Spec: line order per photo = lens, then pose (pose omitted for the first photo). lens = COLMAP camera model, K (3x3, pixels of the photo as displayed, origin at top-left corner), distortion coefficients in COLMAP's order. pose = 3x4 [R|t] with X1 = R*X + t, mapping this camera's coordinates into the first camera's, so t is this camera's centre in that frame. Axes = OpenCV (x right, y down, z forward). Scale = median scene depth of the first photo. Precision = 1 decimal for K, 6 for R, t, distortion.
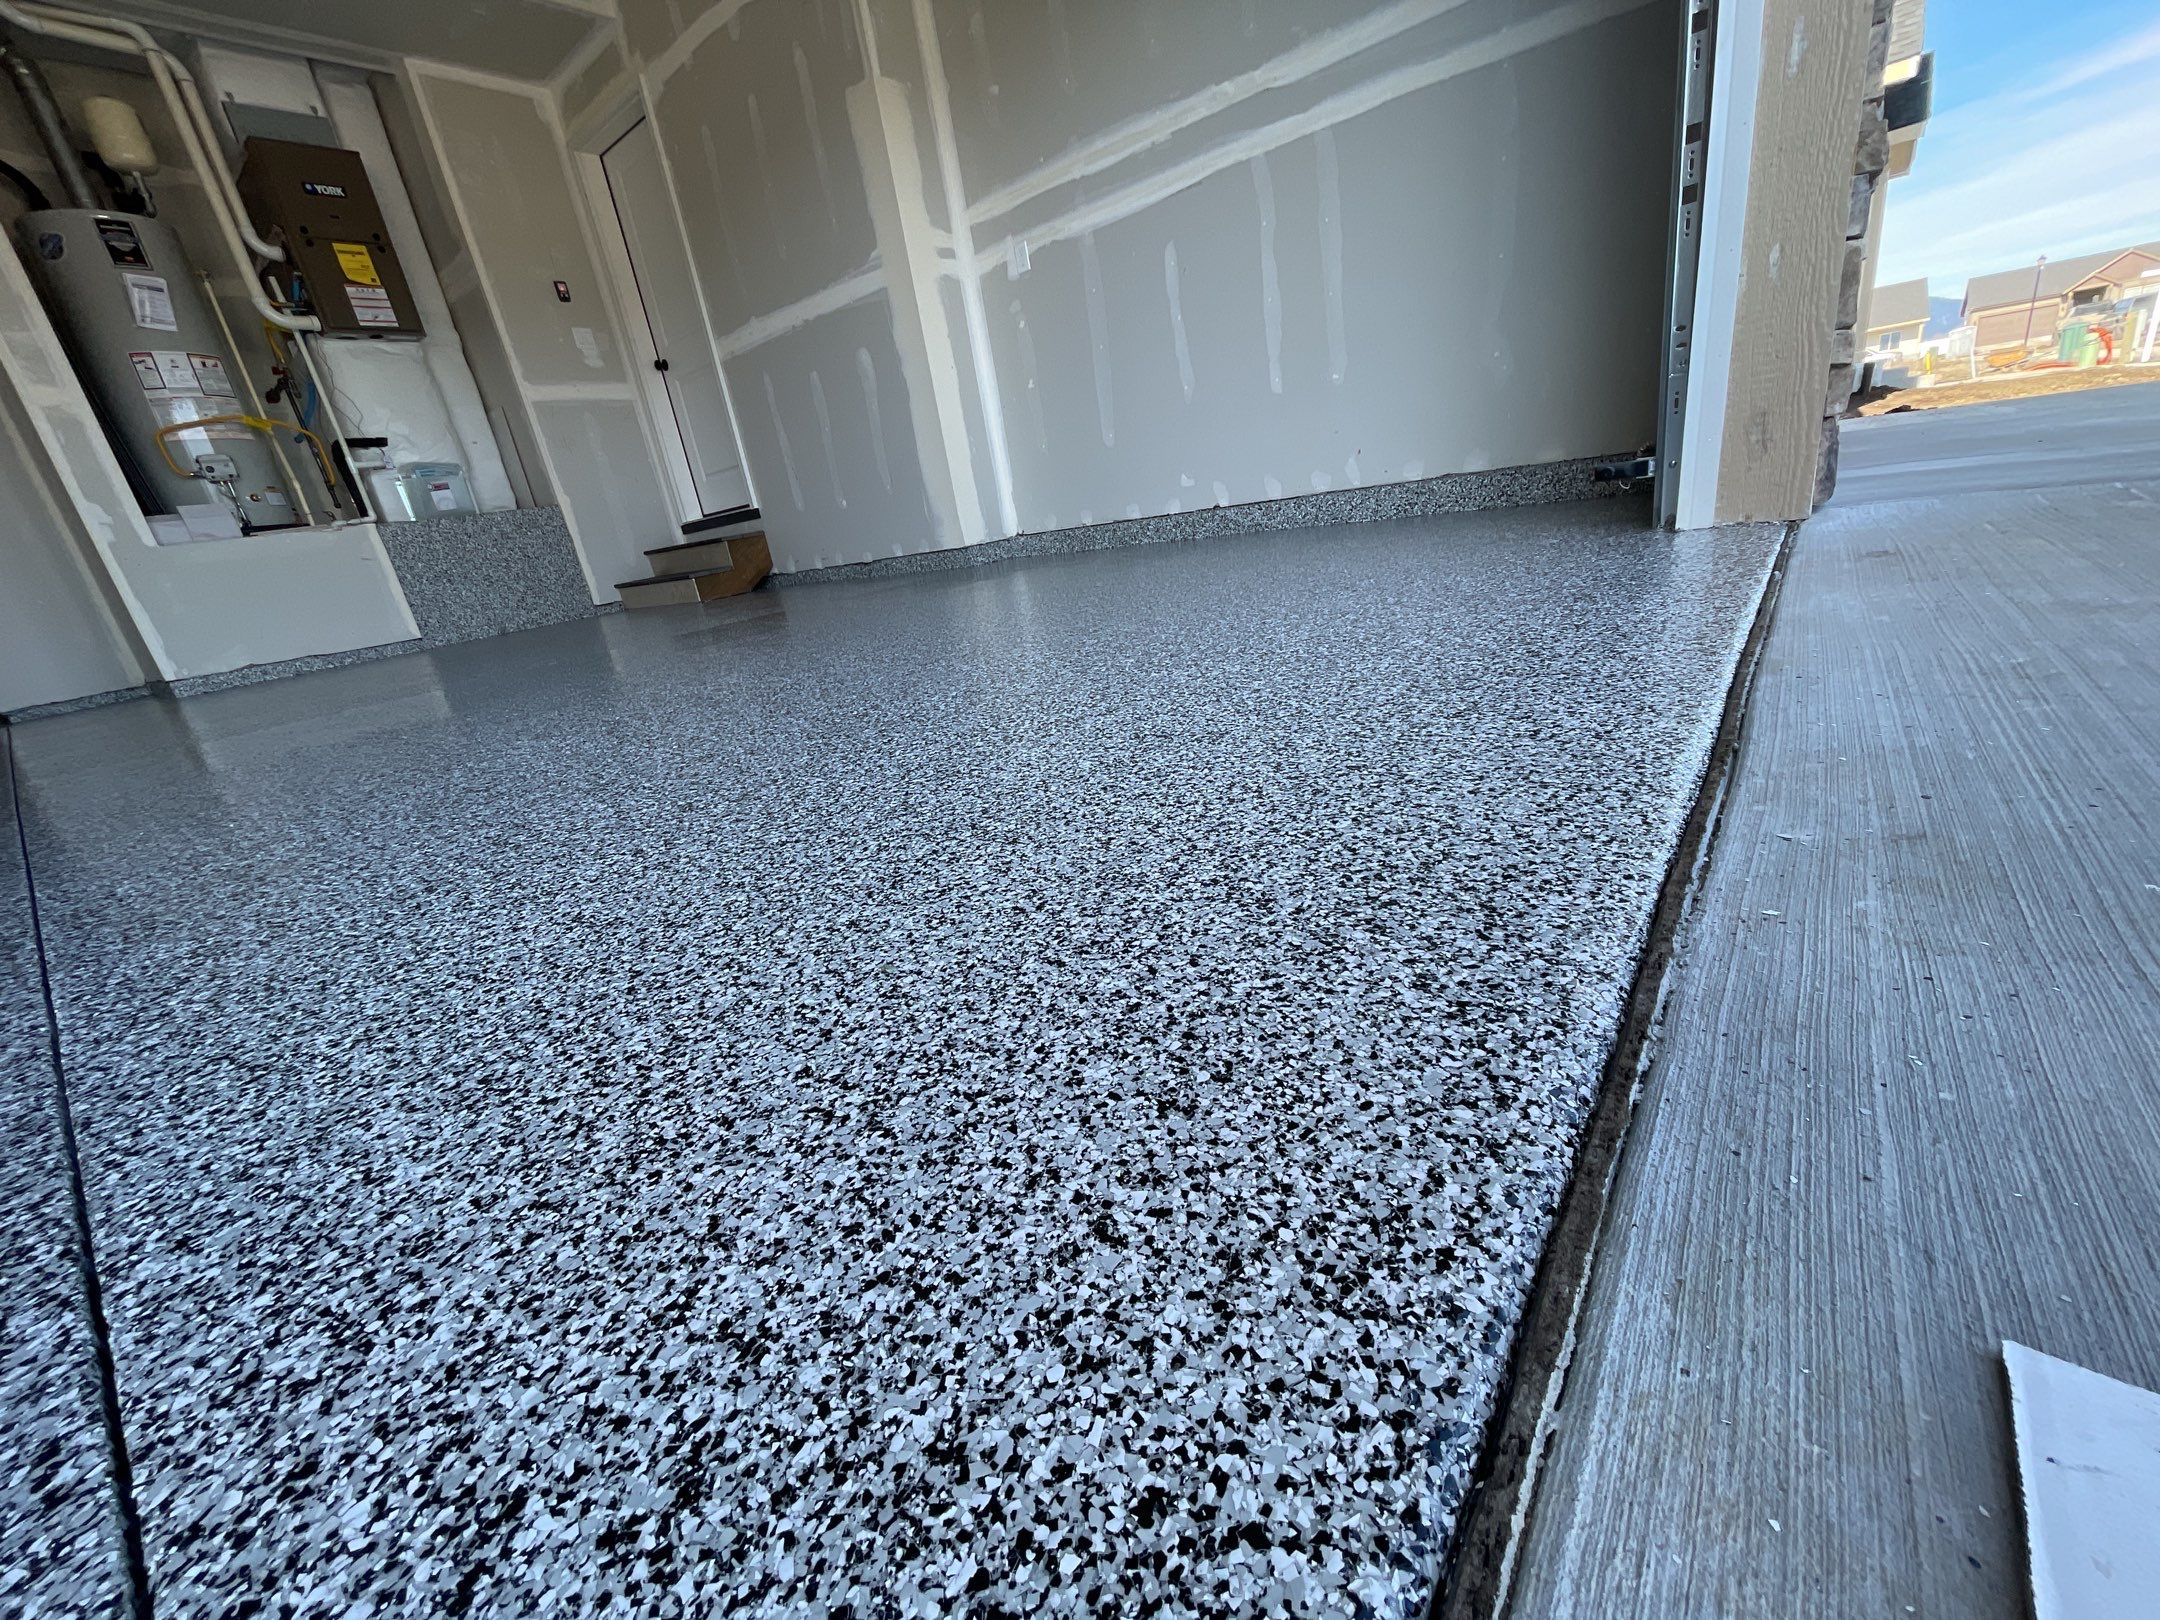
lens RADIAL K [[866.3, 0, 1073.9], [0, 866.3, 816.6], [0, 0, 1]] dist [-0.002992, 0.000392]
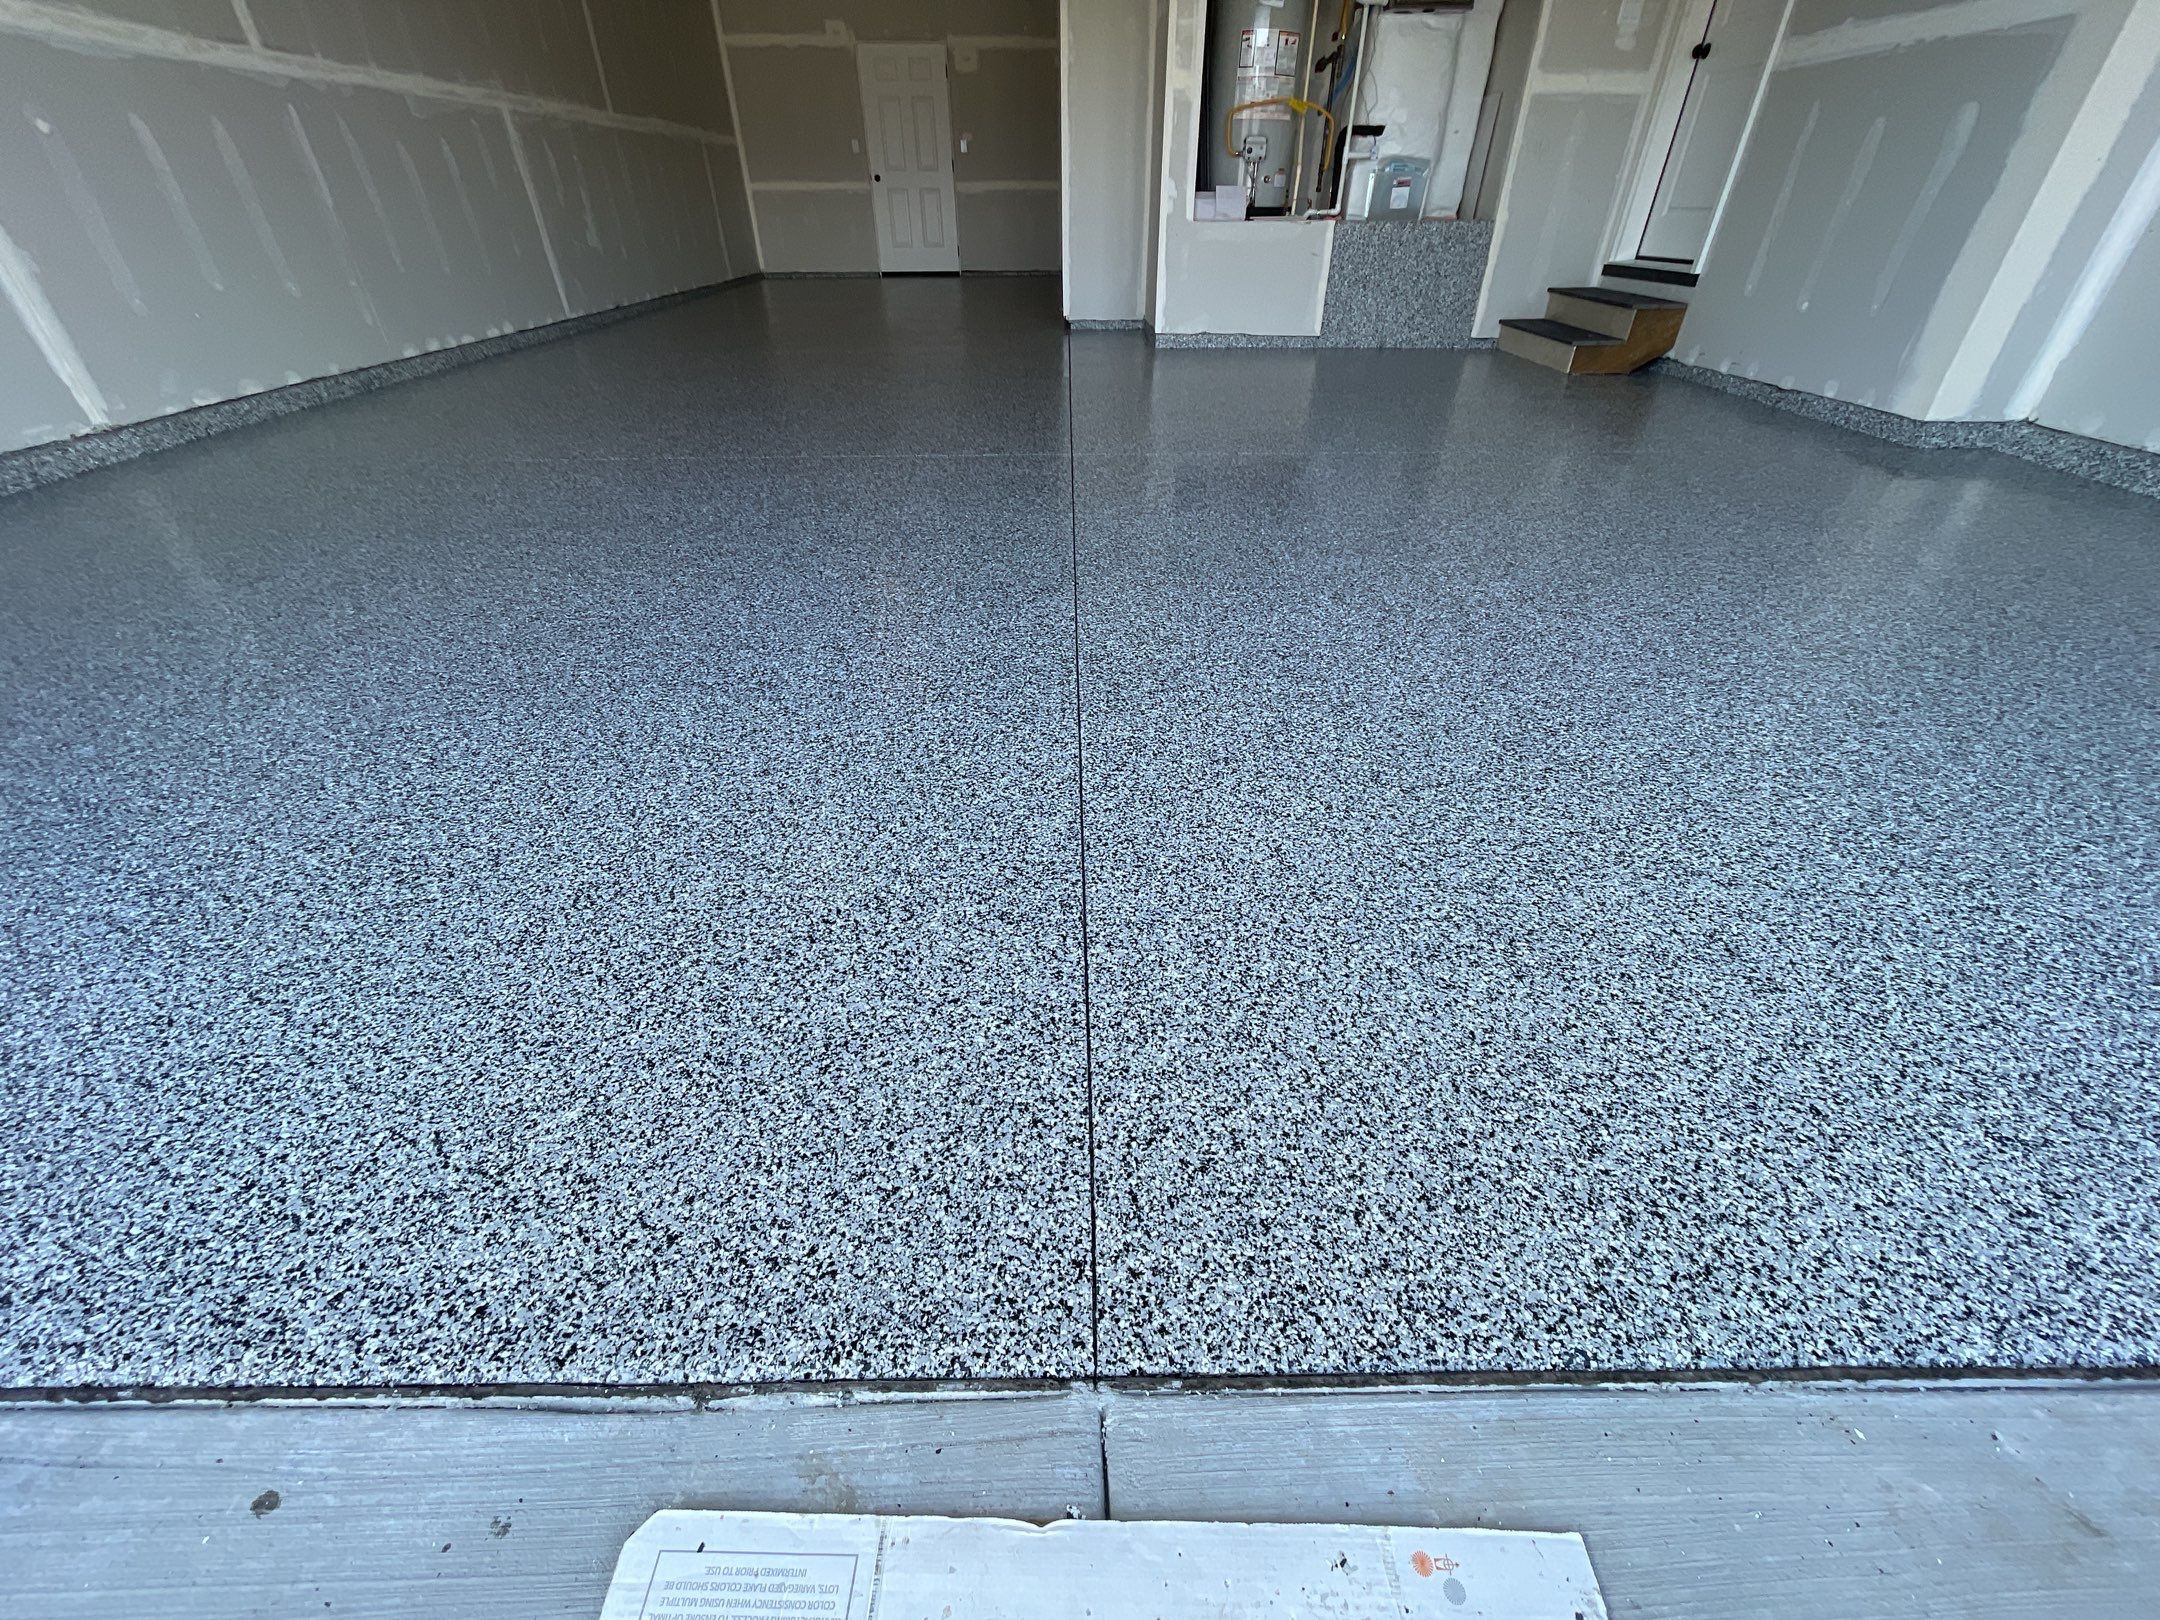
lens RADIAL K [[866.3, 0, 1076.4], [0, 866.3, 813.0], [0, 0, 1]] dist [-0.002992, 0.000392]
pose [[0.622630, 0.568237, -0.537995, 0.017196], [-0.356606, 0.818022, 0.451300, -0.106717], [0.696537, -0.089140, 0.711962, -0.101991]]
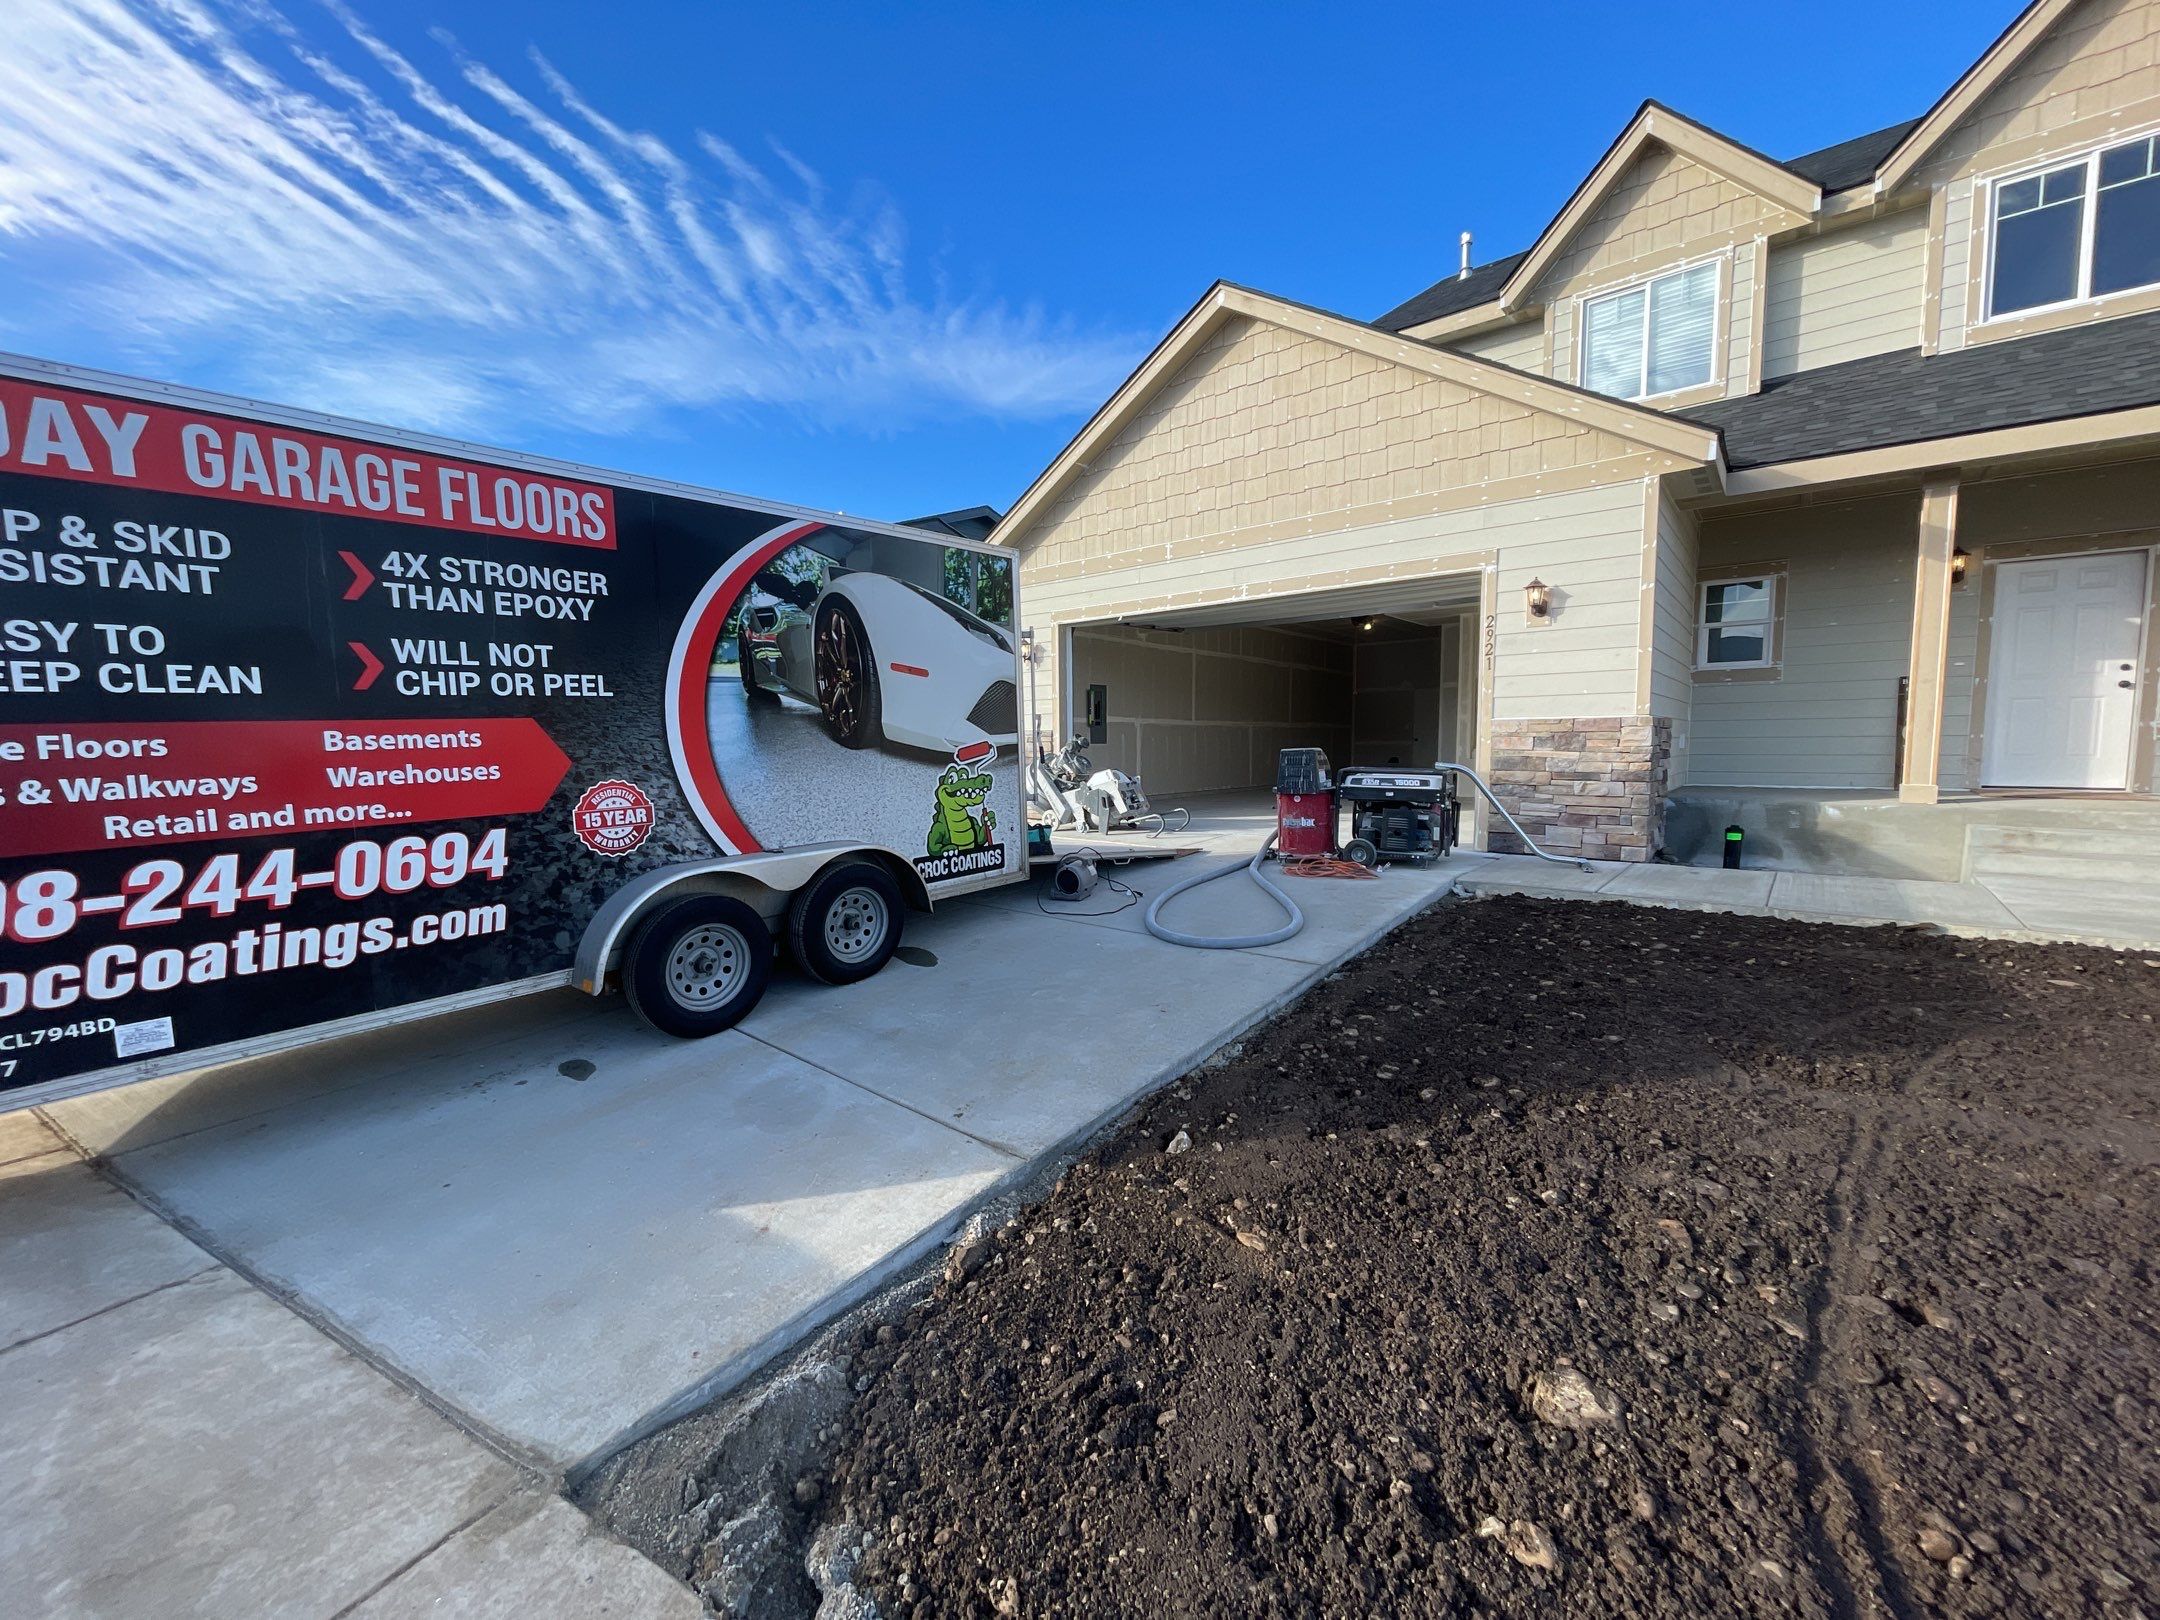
lens RADIAL K [[866.3, 0, 1081.7], [0, 866.3, 805.3], [0, 0, 1]] dist [-0.002992, 0.000392]
pose [[-0.038034, 0.223452, -0.973972, 2.206251], [-0.333029, 0.916122, 0.223185, -0.379747], [0.942149, 0.332849, 0.039572, -0.458148]]
